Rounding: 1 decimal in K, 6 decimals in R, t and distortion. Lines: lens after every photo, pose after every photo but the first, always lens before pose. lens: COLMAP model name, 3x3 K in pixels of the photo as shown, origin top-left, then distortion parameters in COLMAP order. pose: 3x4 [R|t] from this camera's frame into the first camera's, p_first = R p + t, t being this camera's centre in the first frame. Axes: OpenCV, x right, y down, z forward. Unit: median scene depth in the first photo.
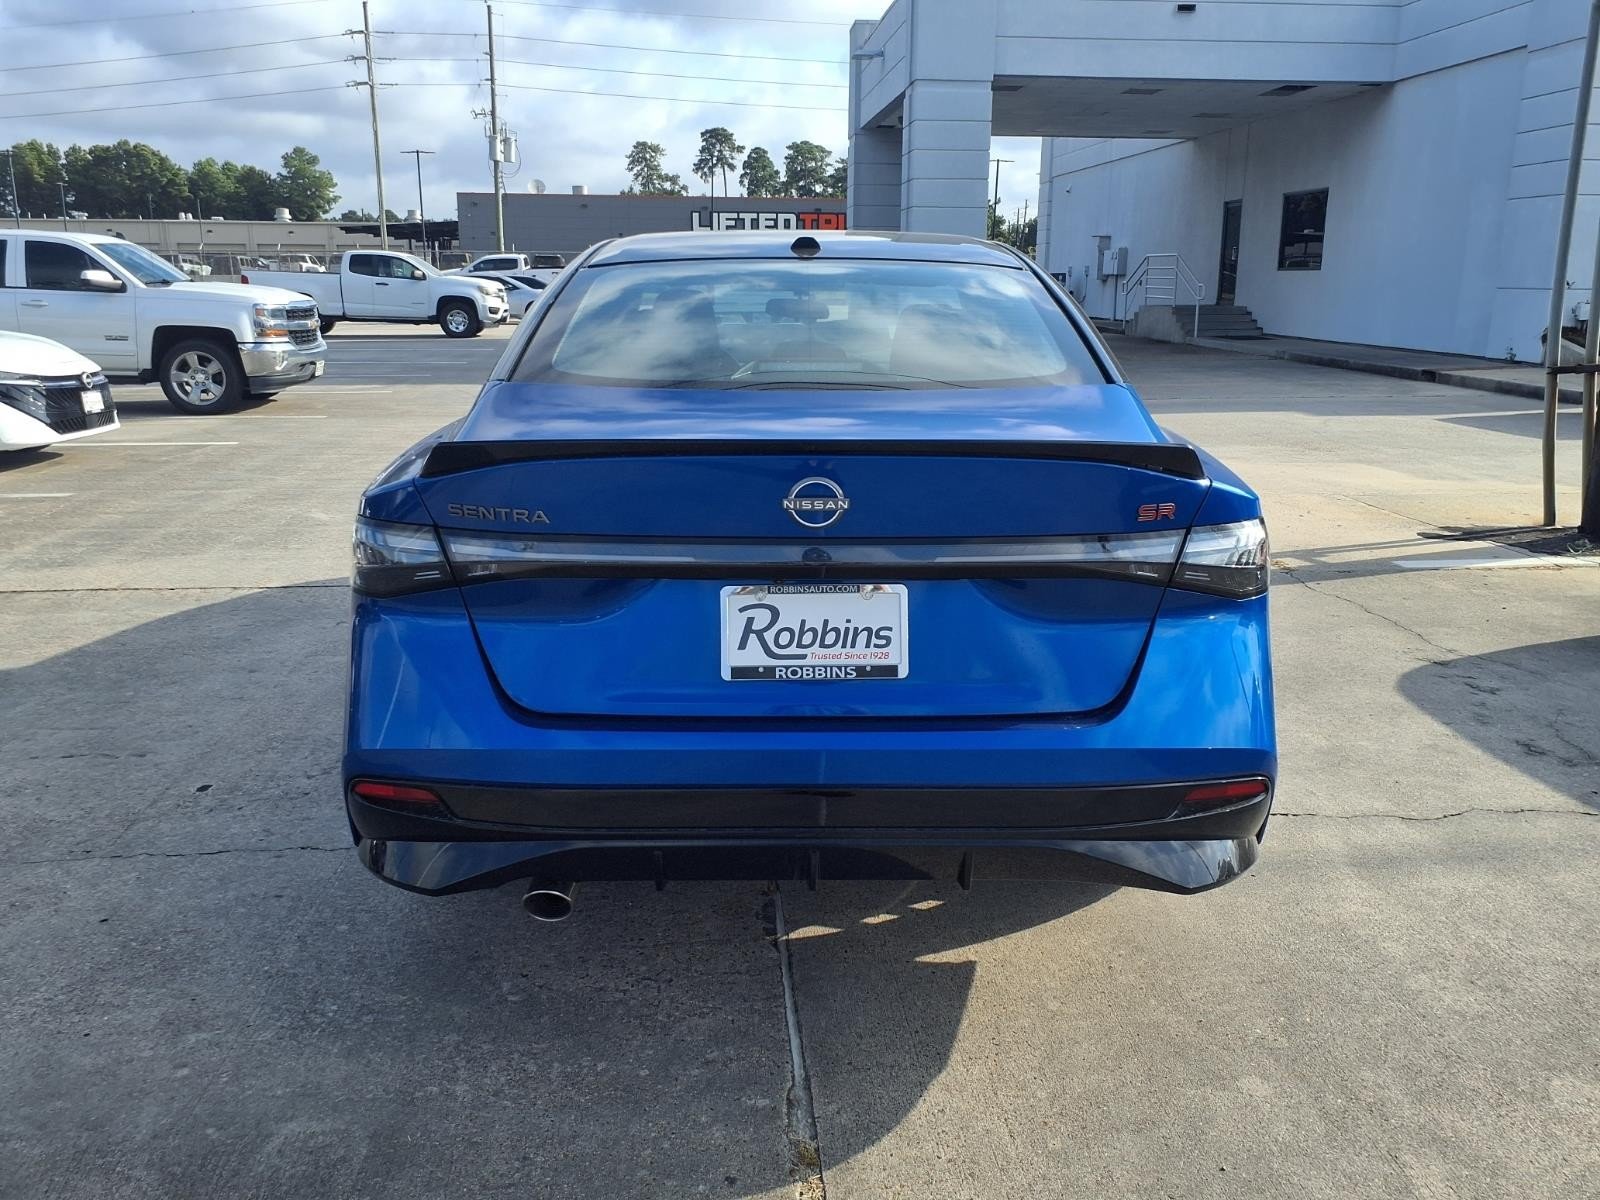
lens RADIAL K [[1288.3, 0, 812.0], [0, 1288.3, 606.2], [0, 0, 1]] dist [0.047545, -0.052020]
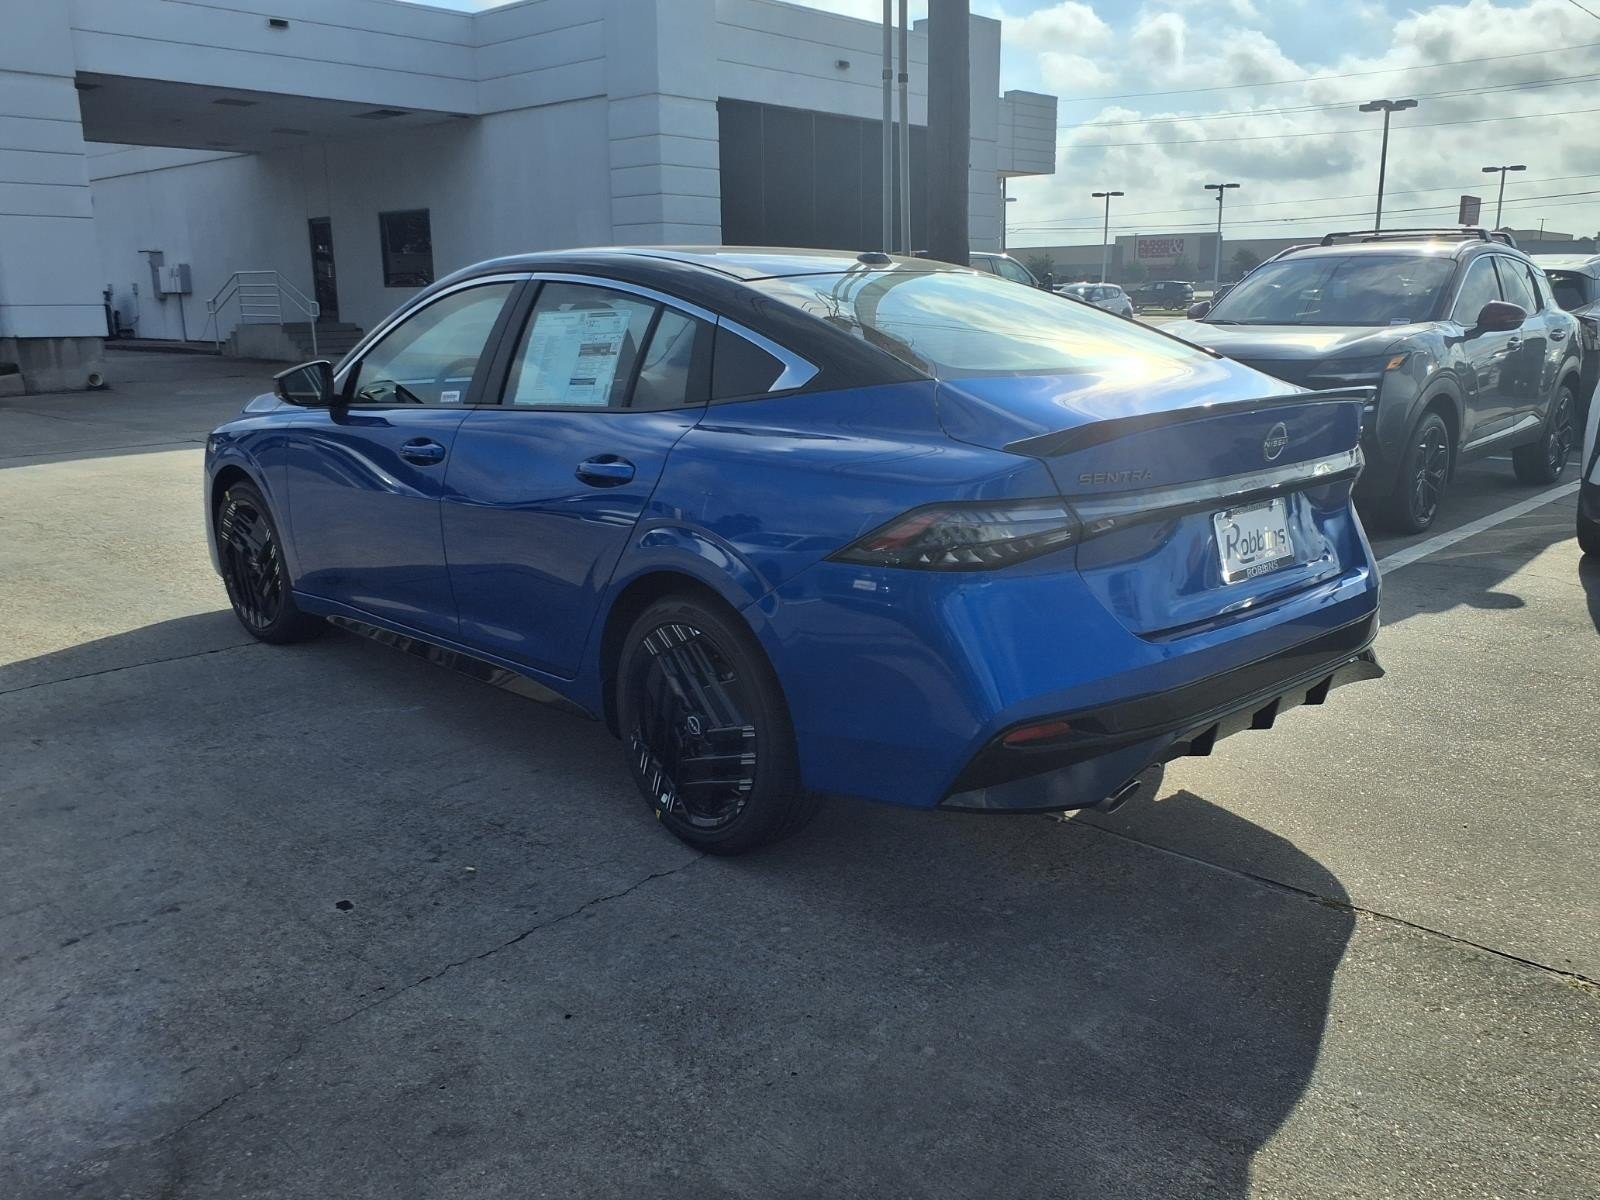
lens RADIAL K [[1288.3, 0, 806.0], [0, 1288.3, 597.6], [0, 0, 1]] dist [0.047545, -0.052020]
pose [[0.744145, -0.164002, 0.647574, -1.004331], [0.176541, 0.983211, 0.046137, -0.053277], [-0.644268, 0.079991, 0.760605, 0.215133]]
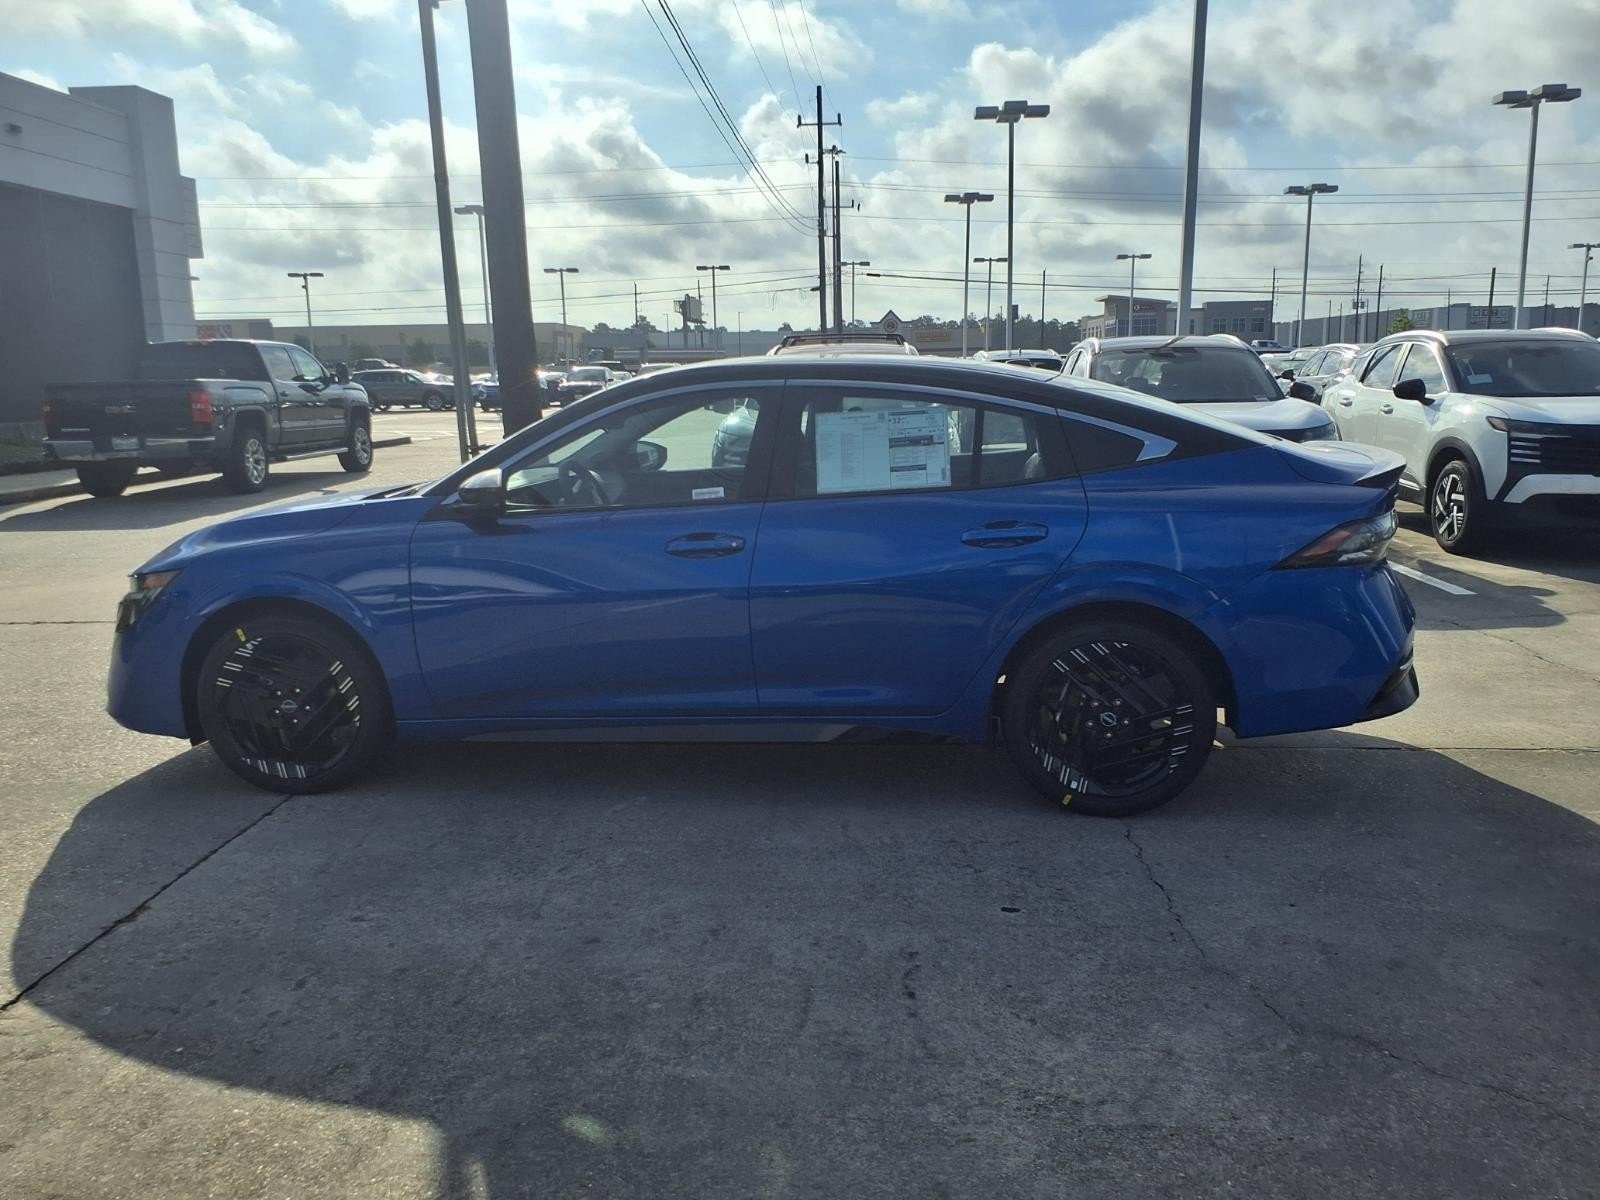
lens RADIAL K [[1288.3, 0, 784.7], [0, 1288.3, 592.9], [0, 0, 1]] dist [0.047545, -0.052020]
pose [[0.148433, -0.177576, 0.972849, -1.870965], [0.261460, 0.955788, 0.134569, -0.355180], [-0.953733, 0.234386, 0.188299, 1.227905]]
